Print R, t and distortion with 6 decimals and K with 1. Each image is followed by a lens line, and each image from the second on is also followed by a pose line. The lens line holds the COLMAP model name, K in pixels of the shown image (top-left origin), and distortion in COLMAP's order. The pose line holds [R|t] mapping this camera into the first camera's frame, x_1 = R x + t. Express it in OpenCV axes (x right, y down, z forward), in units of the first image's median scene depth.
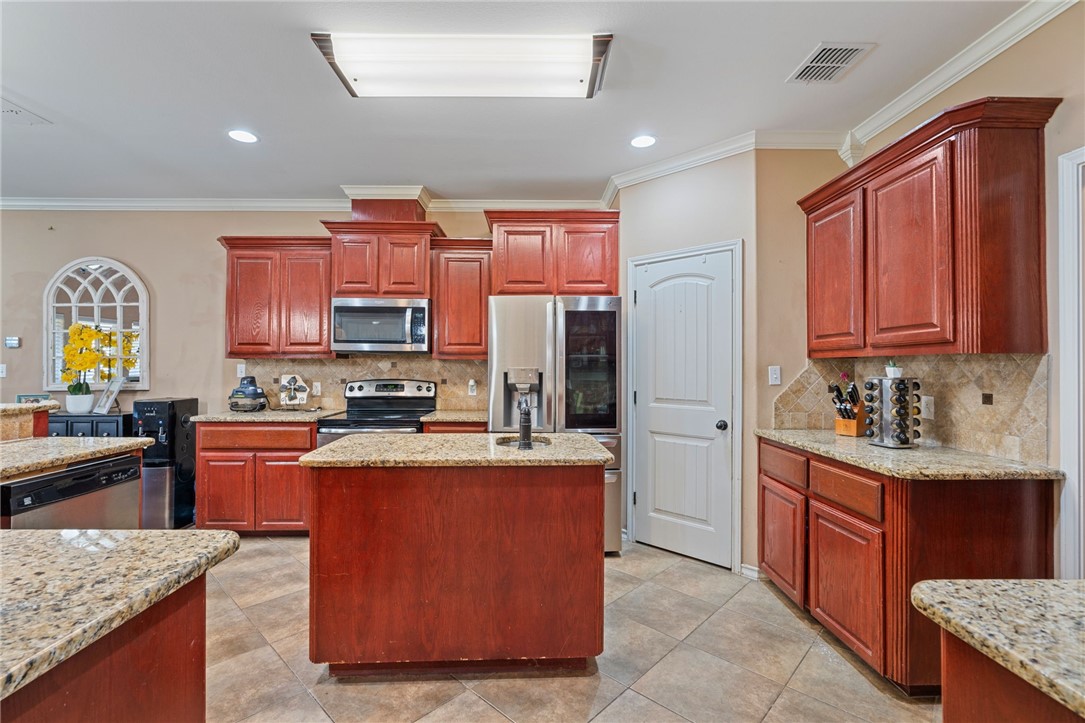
lens RADIAL K [[489.3, 0, 537.0], [0, 489.3, 362.7], [0, 0, 1]] dist [-0.012867, -0.000227]
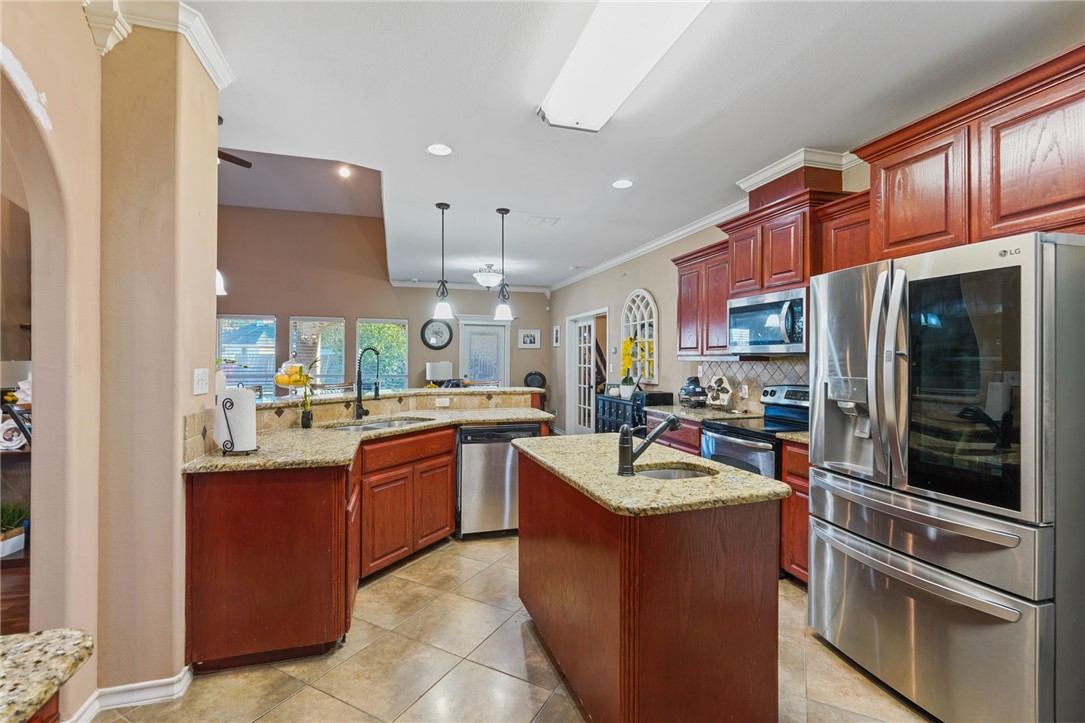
lens RADIAL K [[489.3, 0, 536.2], [0, 489.3, 360.5], [0, 0, 1]] dist [-0.012867, -0.000227]
pose [[0.255212, 0.000468, -0.966885, 0.421440], [0.001045, 0.999999, 0.000759, -0.010782], [0.966885, -0.001204, 0.255211, 0.357592]]
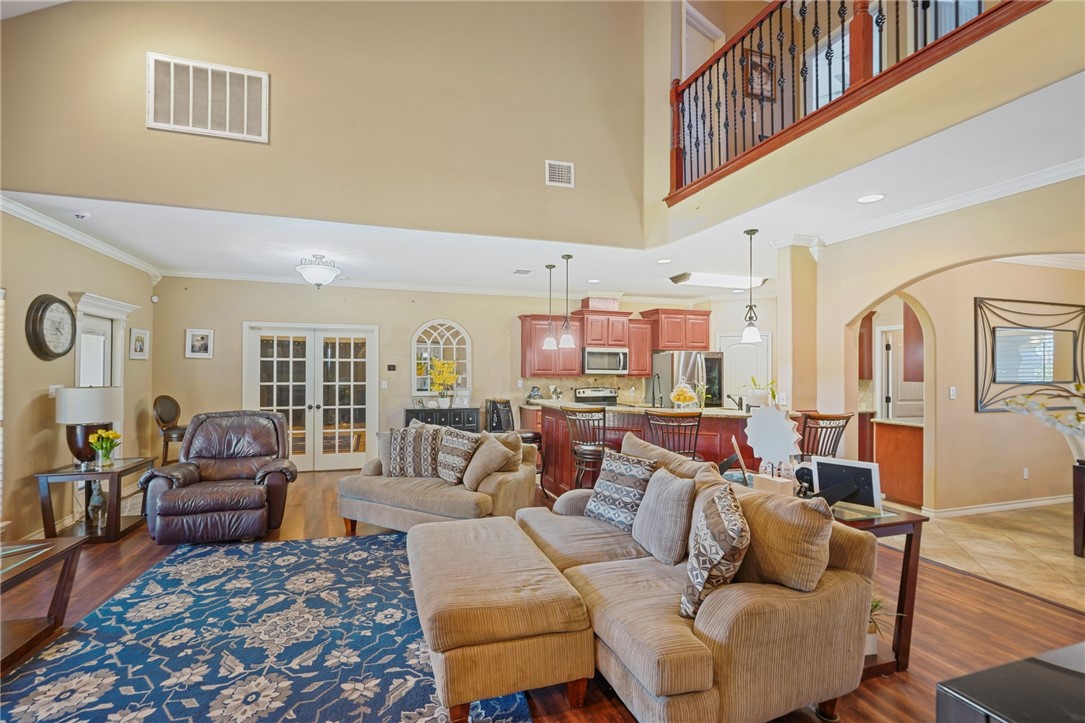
lens RADIAL K [[489.3, 0, 541.8], [0, 489.3, 367.4], [0, 0, 1]] dist [-0.012867, -0.000227]
pose [[0.953426, 0.002056, 0.301619, -1.148387], [-0.002582, 0.999996, 0.001348, -0.050405], [-0.301615, -0.002064, 0.953428, -0.827629]]
